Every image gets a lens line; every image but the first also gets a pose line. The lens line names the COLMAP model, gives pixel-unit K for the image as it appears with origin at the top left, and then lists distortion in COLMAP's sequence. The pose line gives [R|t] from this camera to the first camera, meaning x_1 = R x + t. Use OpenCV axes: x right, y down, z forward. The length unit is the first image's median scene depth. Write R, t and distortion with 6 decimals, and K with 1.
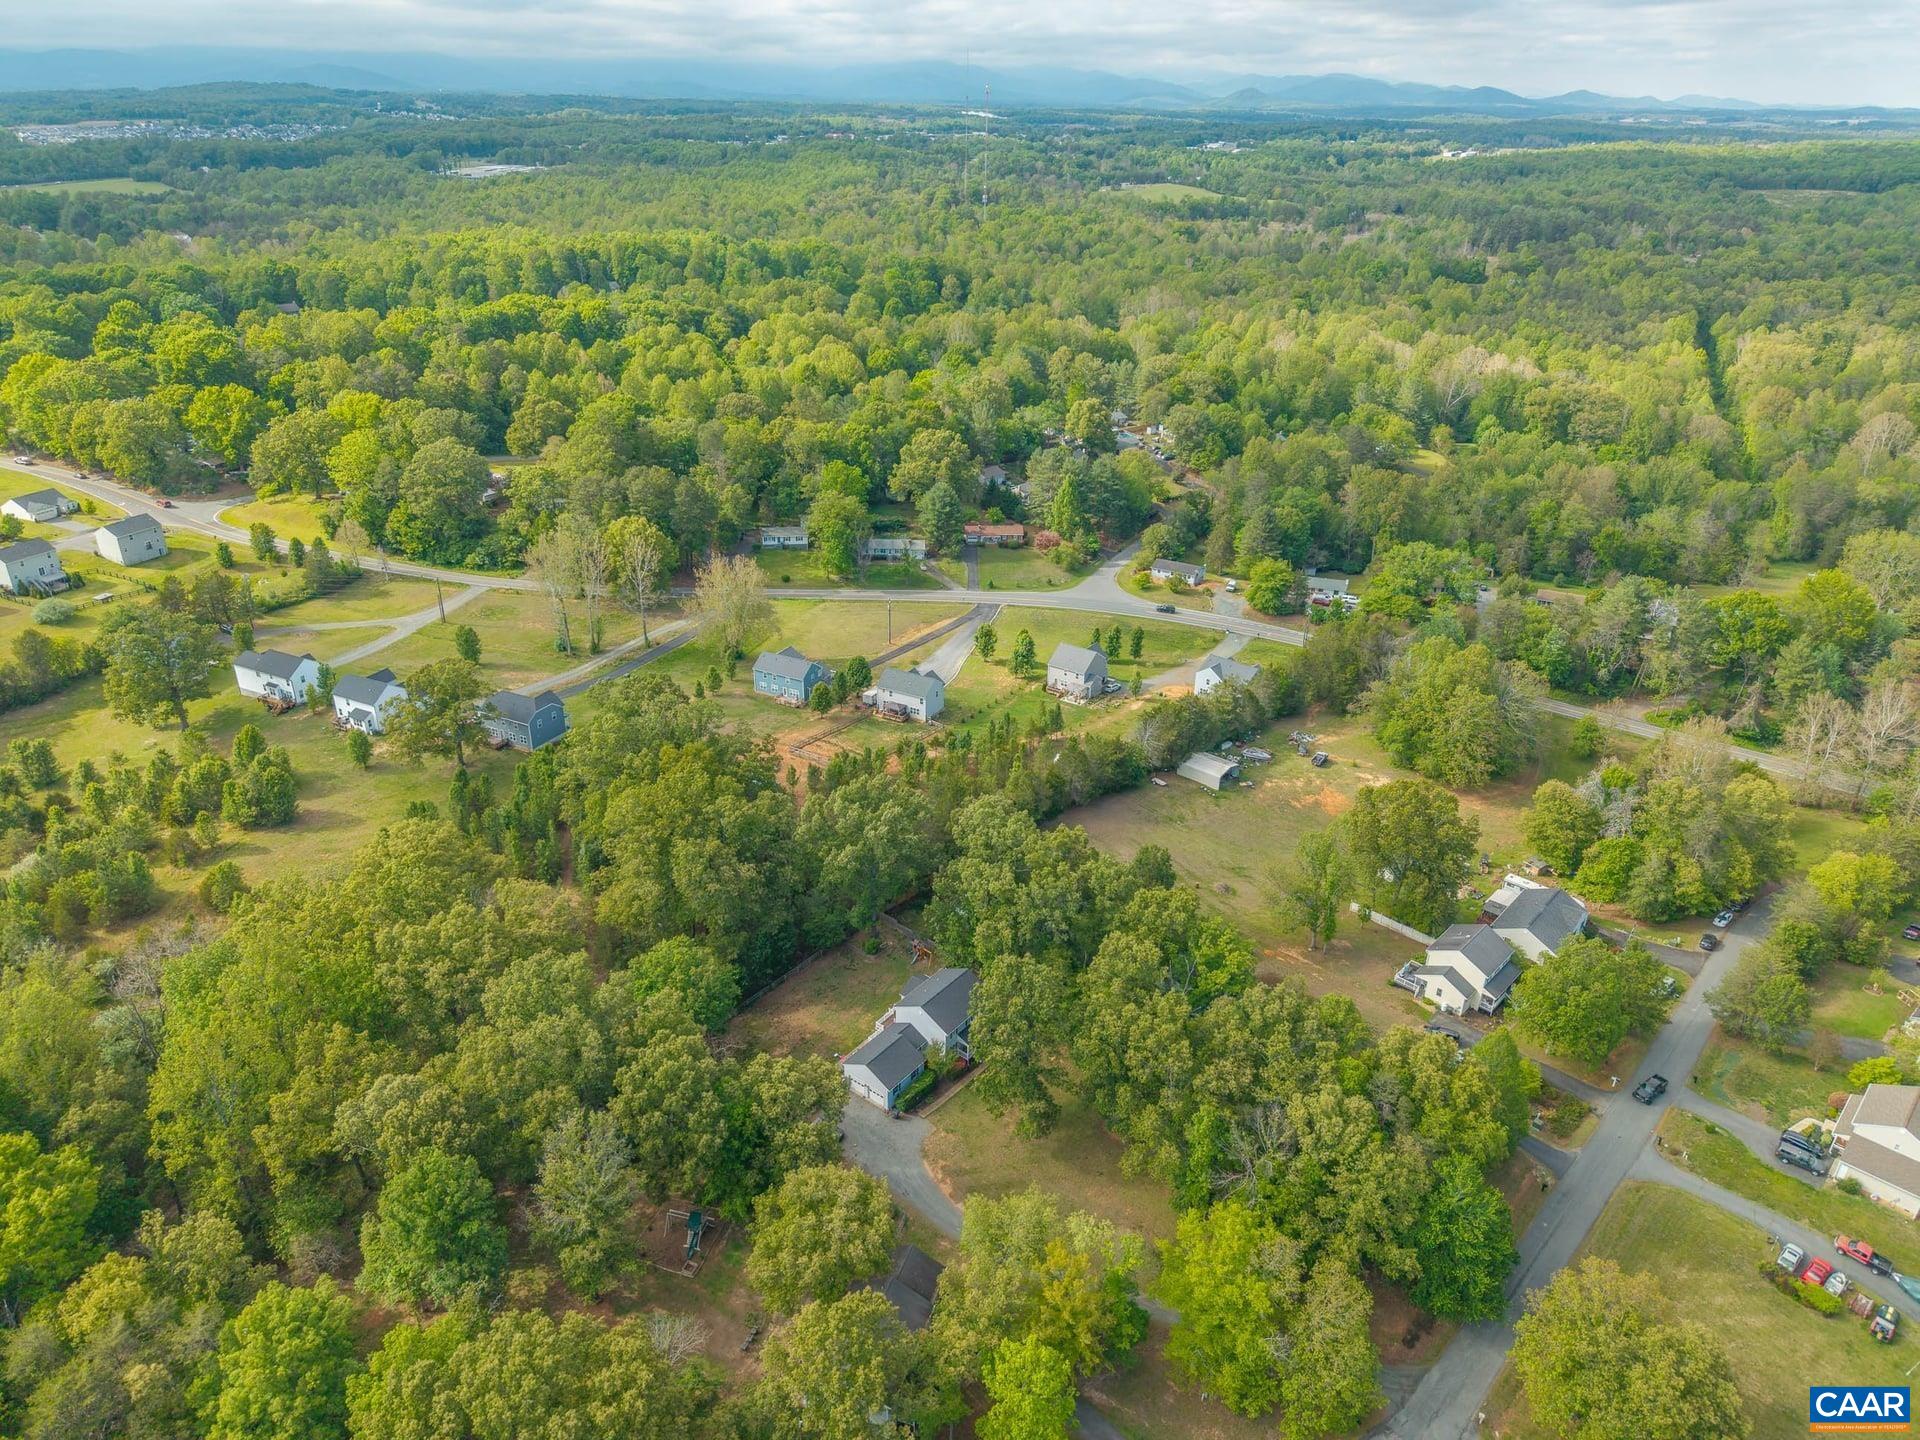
lens RADIAL K [[1252.3, 0, 960.0], [0, 1252.3, 720.0], [0, 0, 1]] dist [0.025852, -0.022152]
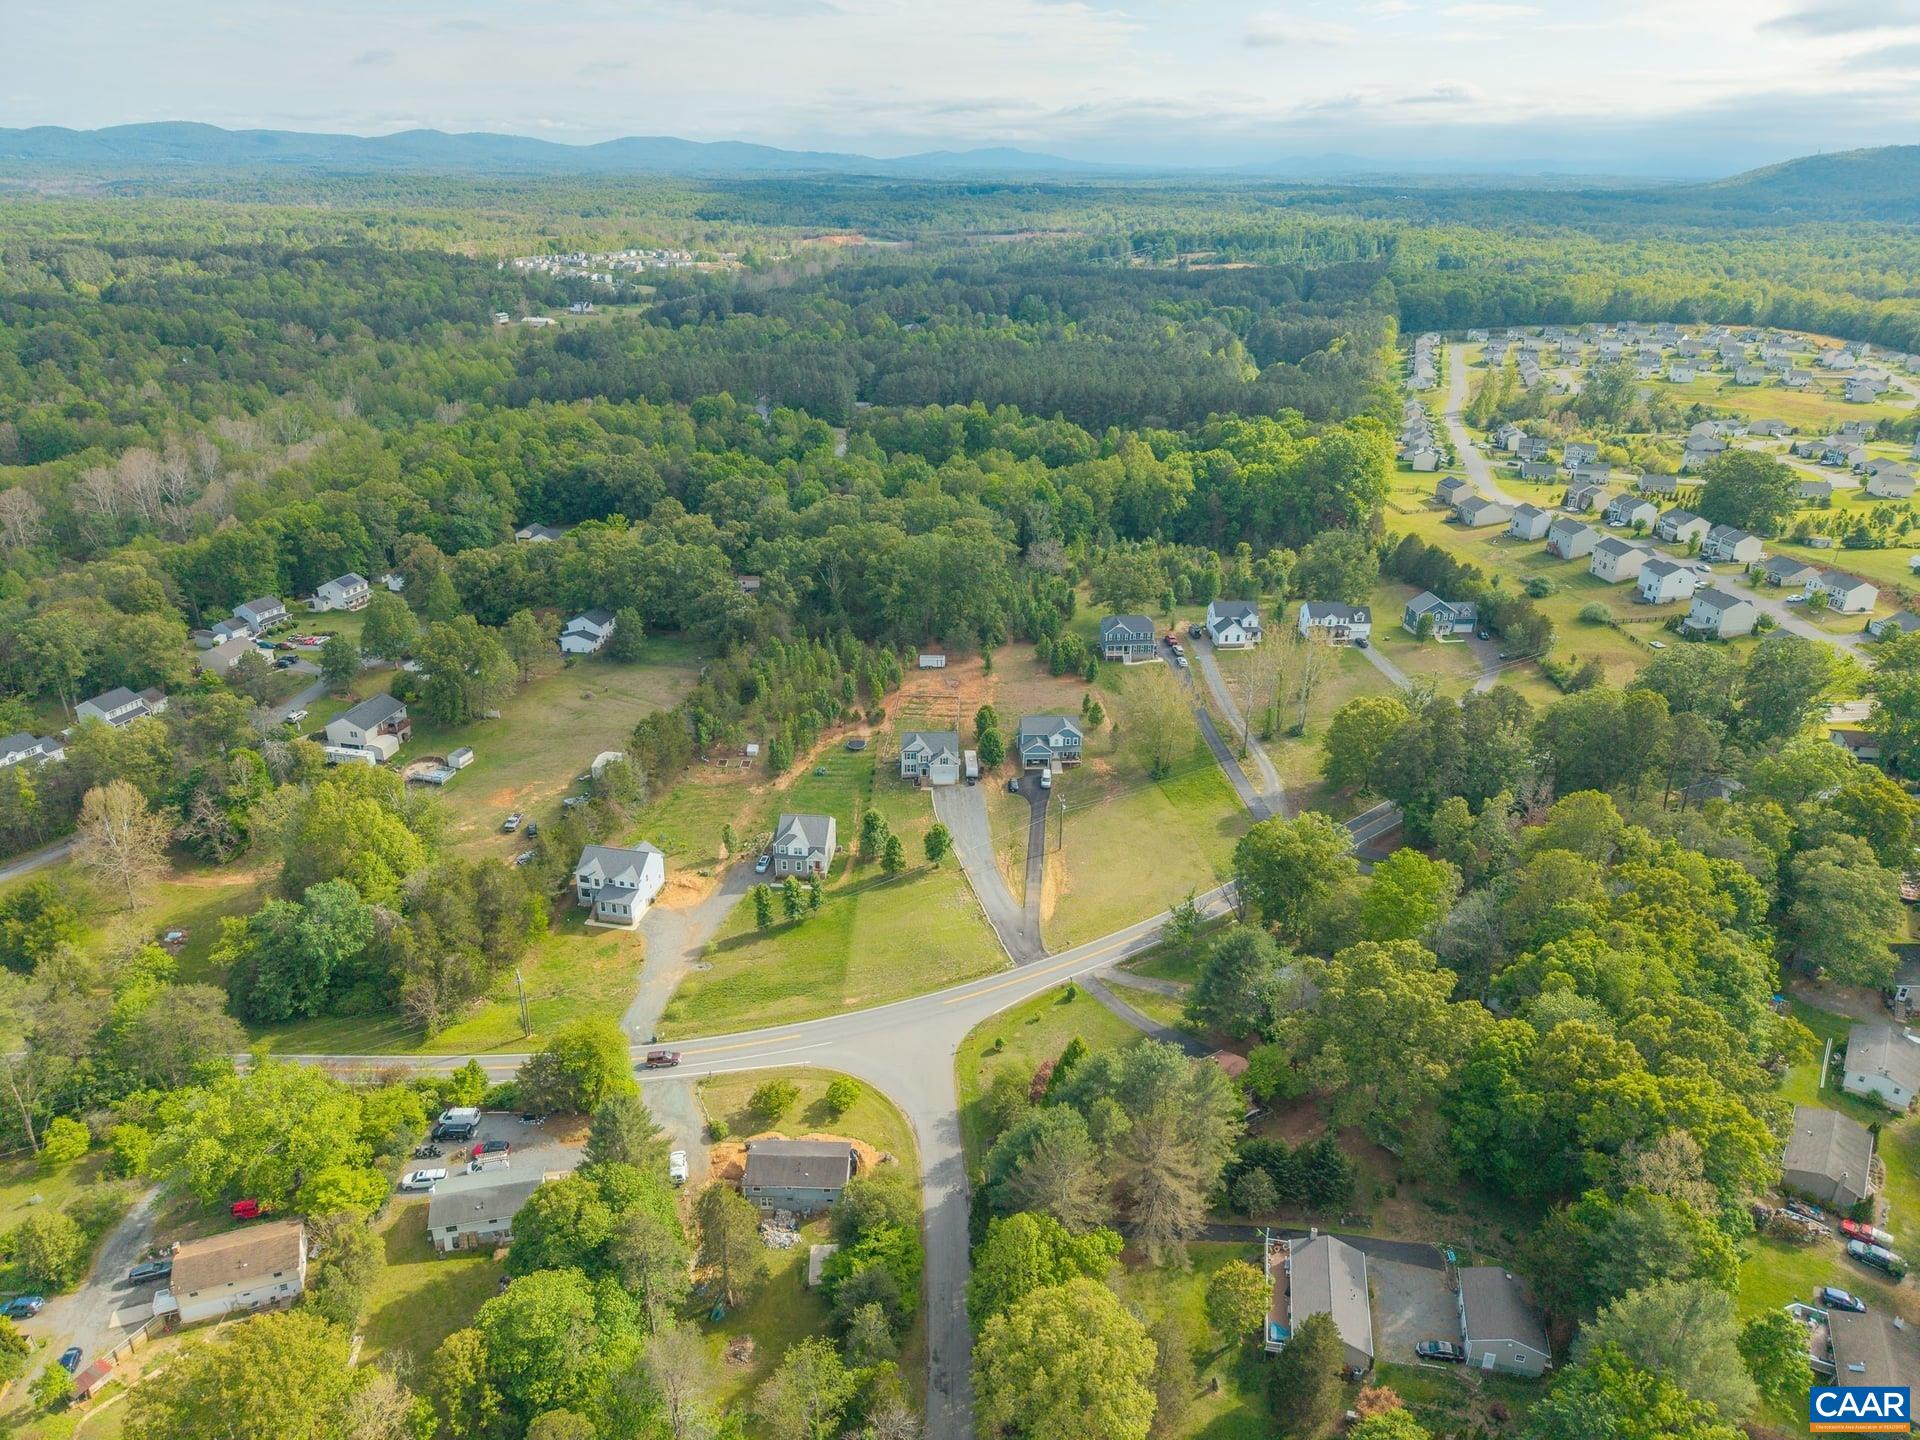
lens RADIAL K [[1259.2, 0, 963.1], [0, 1259.2, 748.8], [0, 0, 1]] dist [0.012880, -0.008544]
pose [[-0.863589, 0.192401, -0.466042, 0.314437], [-0.240279, 0.655569, 0.715888, -0.581161], [0.443260, 0.730213, -0.519913, 1.180794]]
